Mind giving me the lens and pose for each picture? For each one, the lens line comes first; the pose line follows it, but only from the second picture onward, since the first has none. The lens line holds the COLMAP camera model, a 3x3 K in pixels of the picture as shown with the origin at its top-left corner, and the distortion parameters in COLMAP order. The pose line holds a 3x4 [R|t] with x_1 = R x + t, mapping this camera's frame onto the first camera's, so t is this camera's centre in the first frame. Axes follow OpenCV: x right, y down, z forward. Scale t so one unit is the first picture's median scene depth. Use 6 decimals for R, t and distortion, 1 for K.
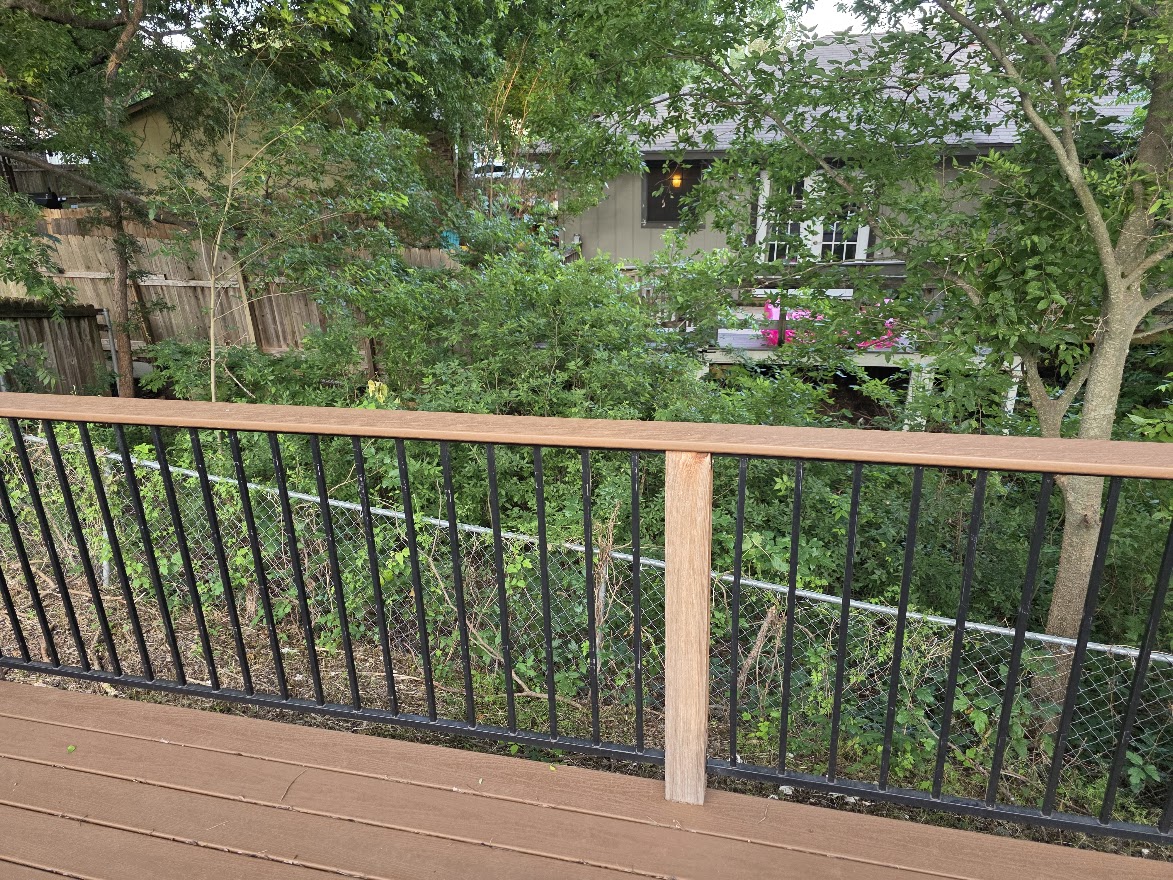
lens RADIAL K [[789.1, 0, 585.8], [0, 789.1, 454.4], [0, 0, 1]] dist [0.074868, -0.069259]
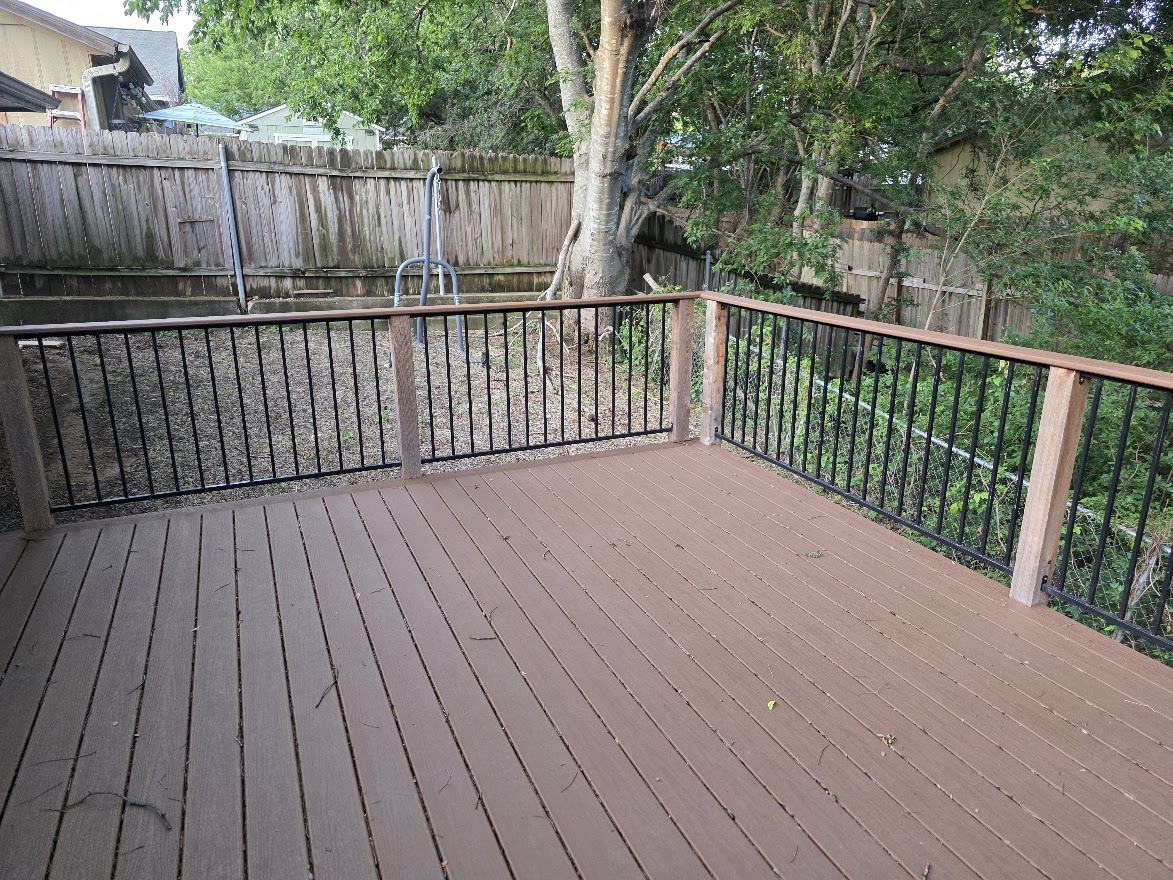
lens RADIAL K [[789.1, 0, 585.8], [0, 789.1, 454.4], [0, 0, 1]] dist [0.074868, -0.069259]
pose [[0.616869, 0.270775, -0.739022, 0.178886], [-0.286755, 0.951742, 0.109358, 0.060306], [0.732970, 0.144459, 0.664746, -0.187510]]
